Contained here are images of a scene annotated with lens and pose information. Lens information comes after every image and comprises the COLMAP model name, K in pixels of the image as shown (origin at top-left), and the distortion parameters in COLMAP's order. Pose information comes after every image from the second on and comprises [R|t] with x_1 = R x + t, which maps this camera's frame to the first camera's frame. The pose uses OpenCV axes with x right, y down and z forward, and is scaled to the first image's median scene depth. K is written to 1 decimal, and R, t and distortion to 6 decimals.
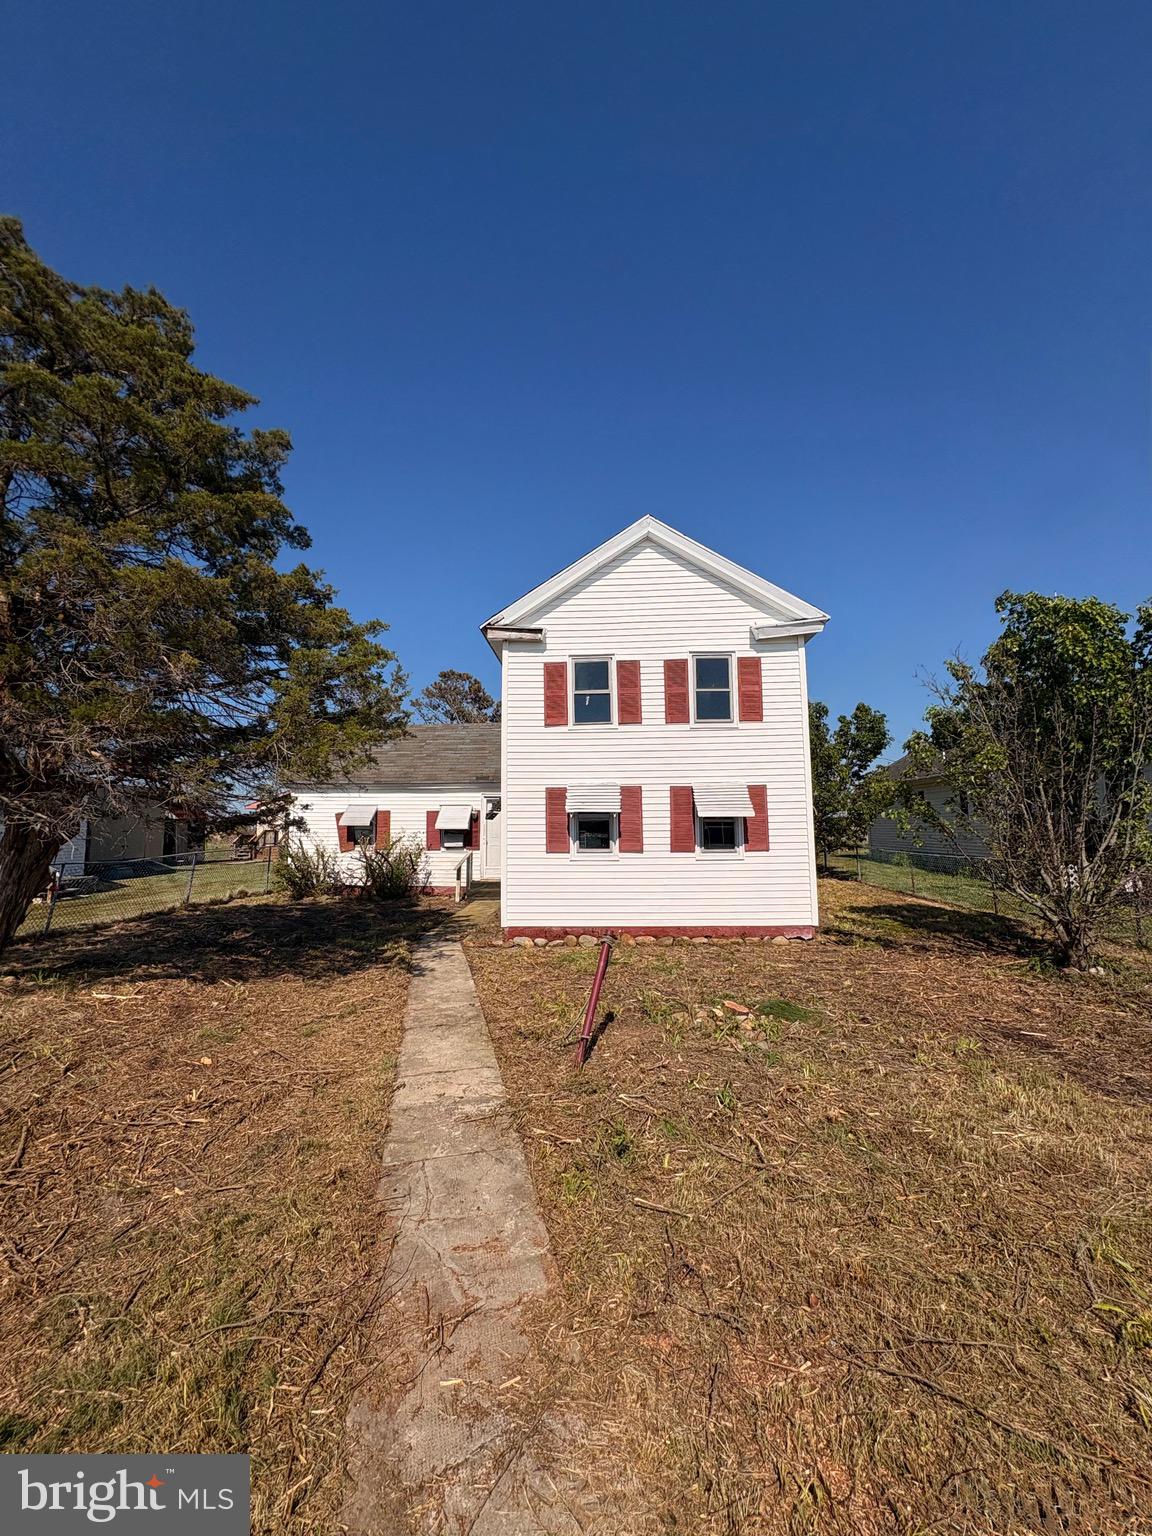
lens RADIAL K [[611.9, 0, 576.0], [0, 611.9, 768.0], [0, 0, 1]] dist [0.000320, 0.000141]
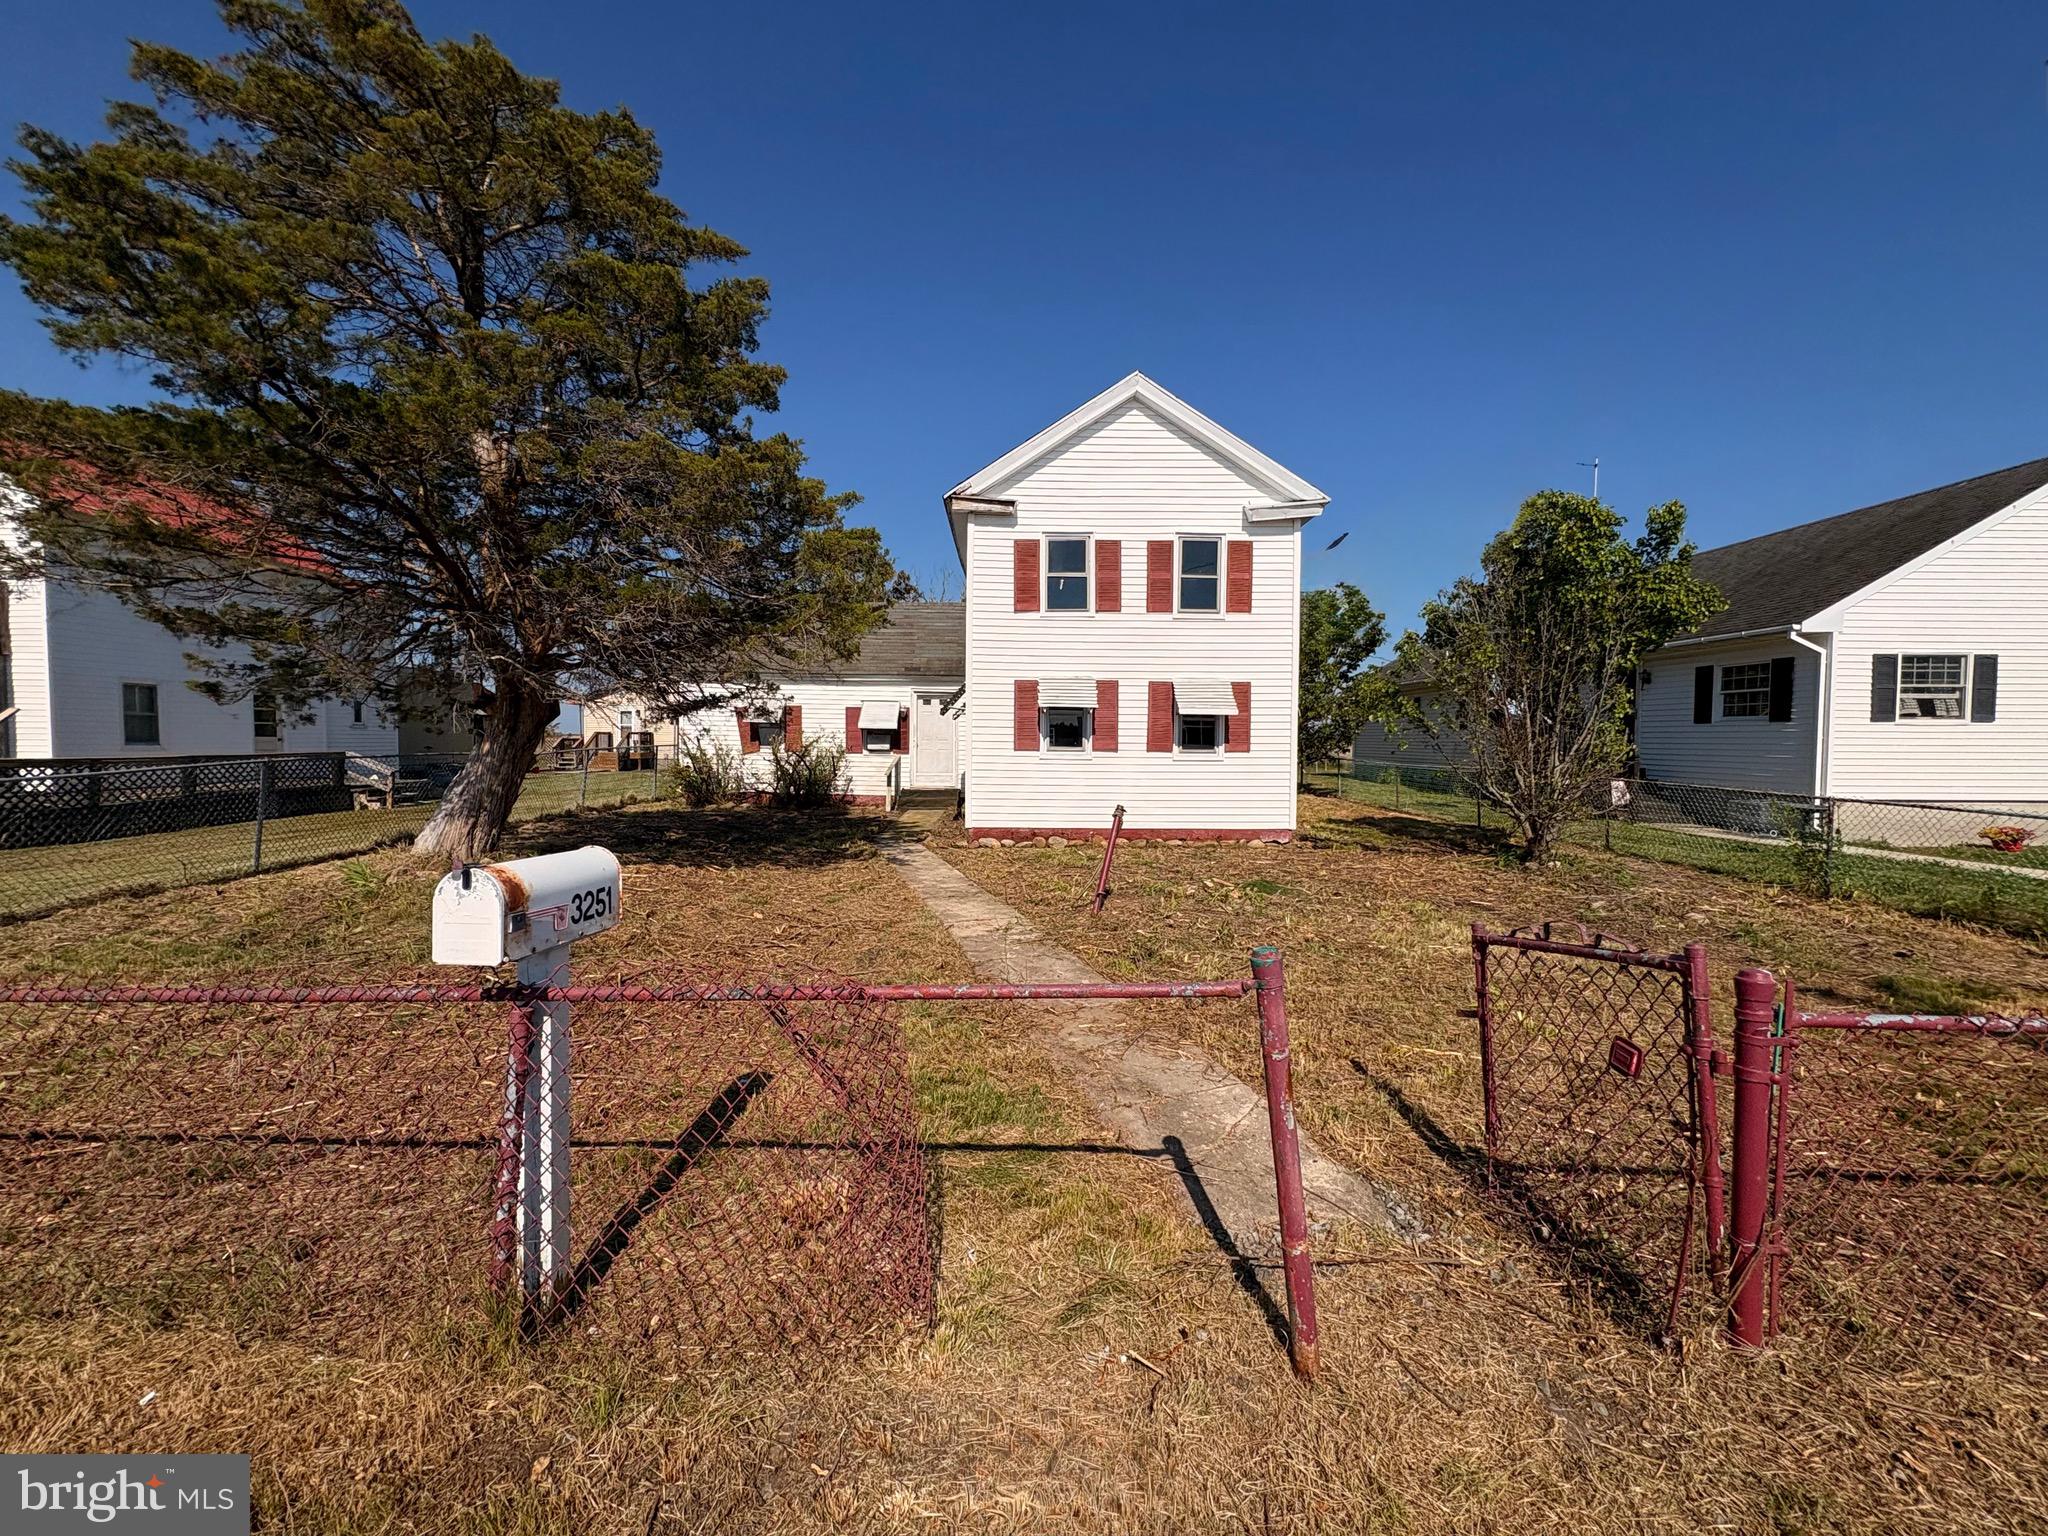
lens RADIAL K [[815.8, 0, 1024.0], [0, 815.8, 768.0], [0, 0, 1]] dist [0.000320, 0.000141]
pose [[0.998065, 0.015379, 0.060243, -0.107041], [-0.023040, 0.991427, 0.128616, 0.005499], [-0.057748, -0.129755, 0.989863, -0.228800]]
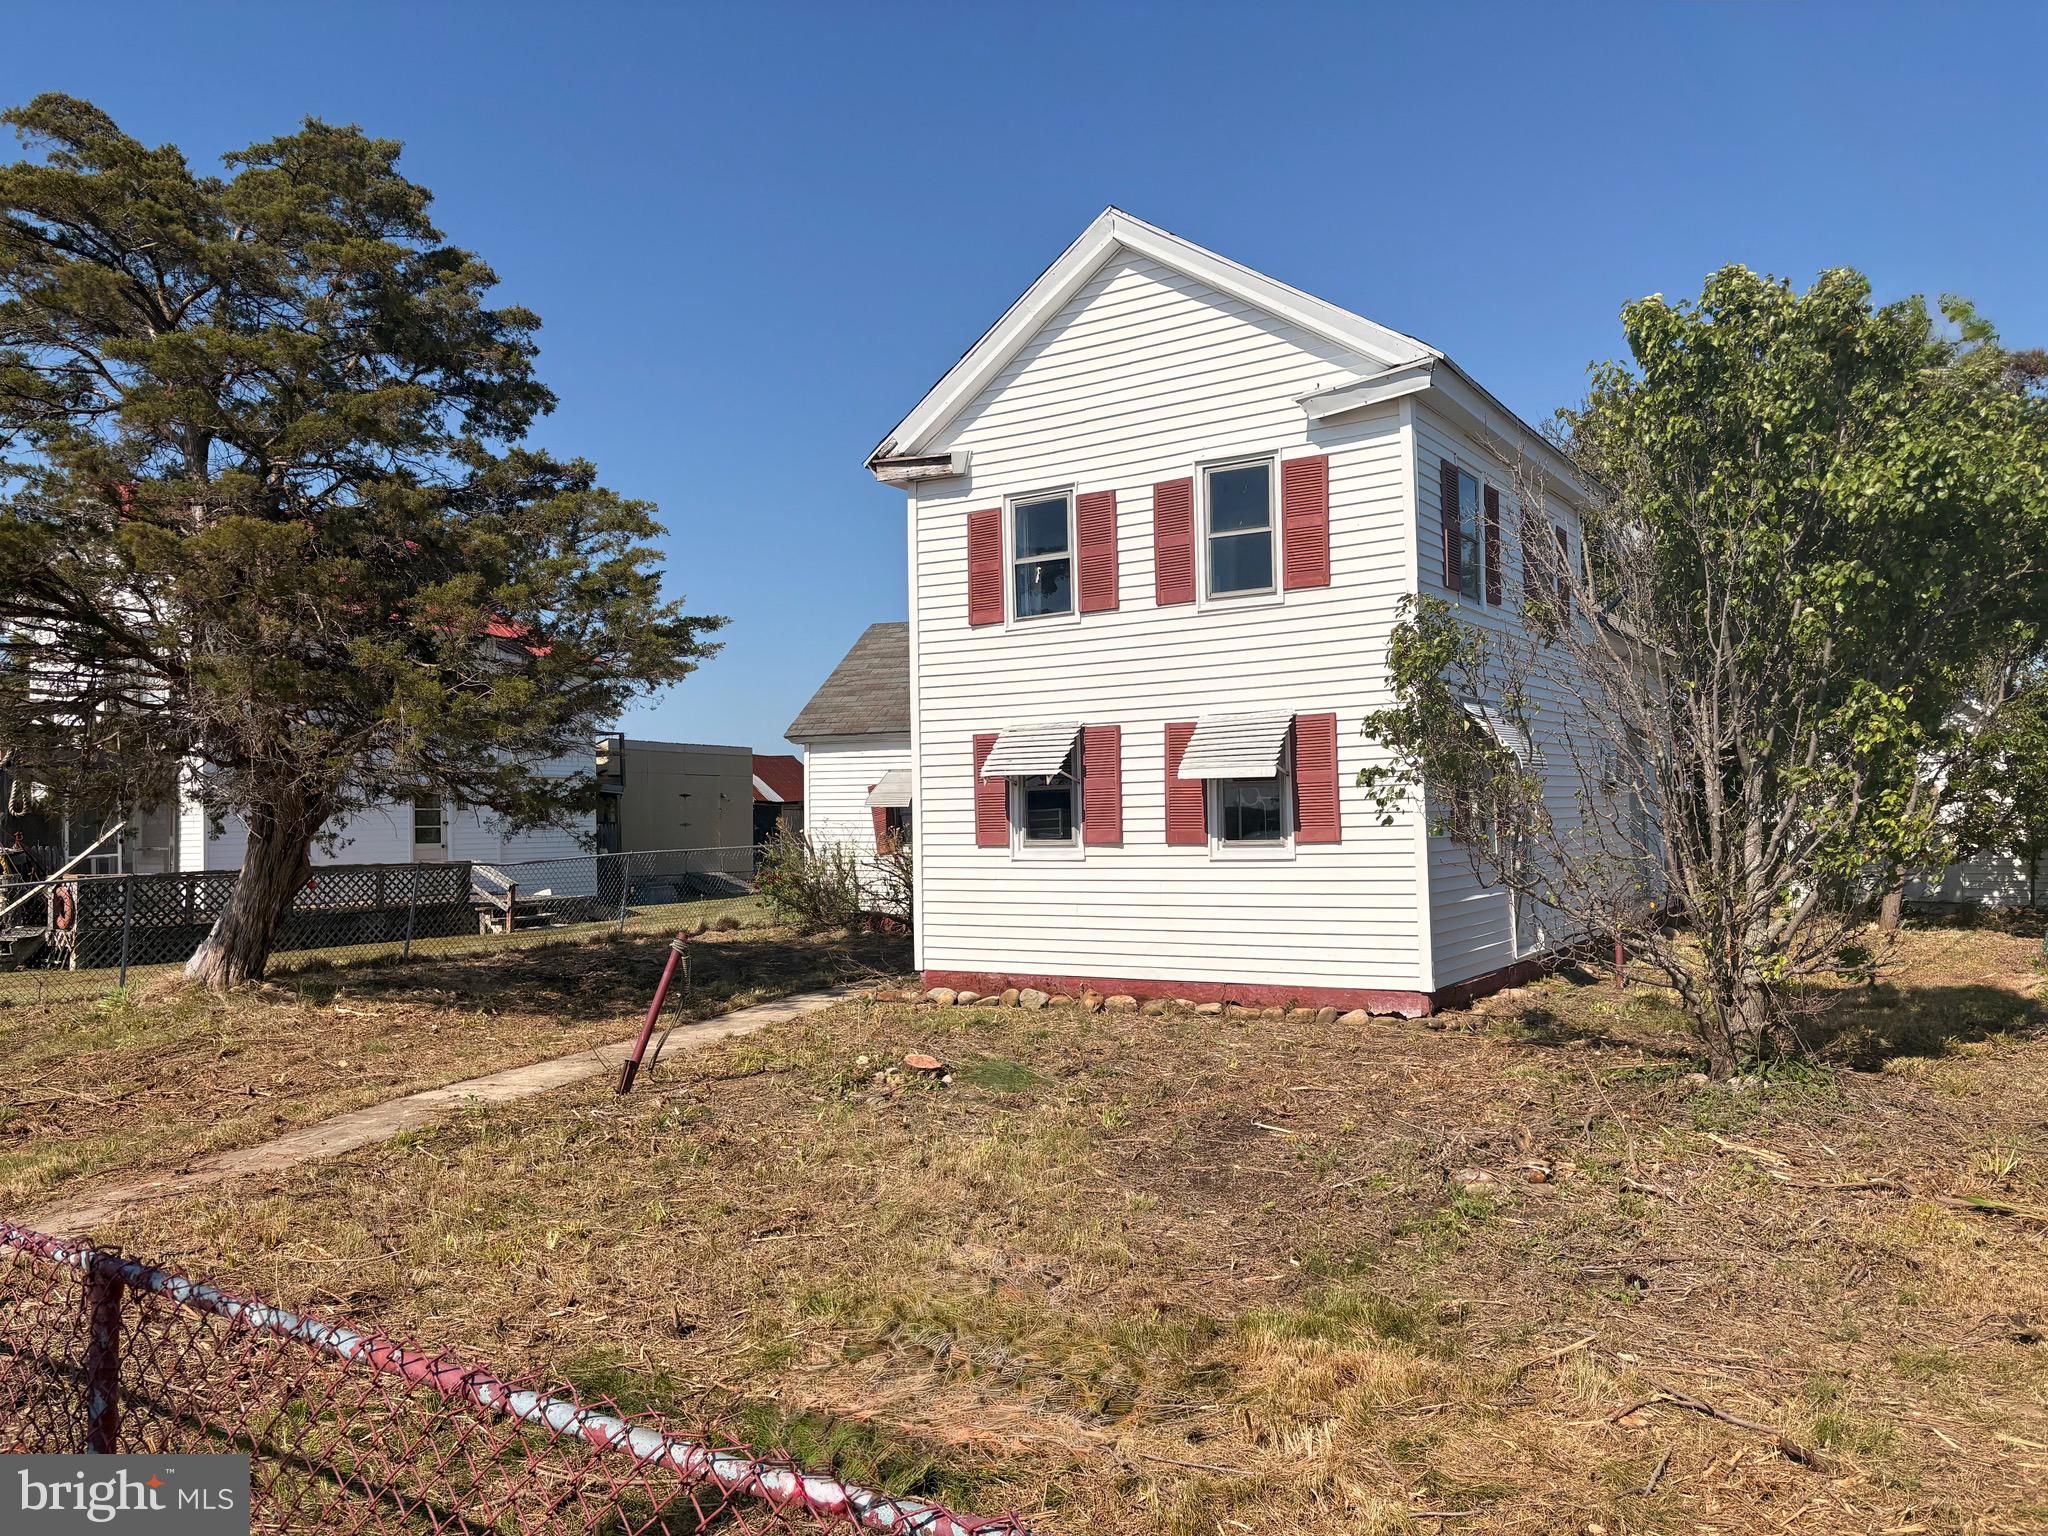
lens RADIAL K [[1530.4, 0, 1025.7], [0, 1530.4, 792.0], [0, 0, 1]] dist [0.089127, -0.133819]
pose [[0.867475, -0.018699, -0.497129, 0.704294], [0.058723, 0.996156, 0.064999, -0.004677], [0.494002, -0.085578, 0.865239, -0.224342]]
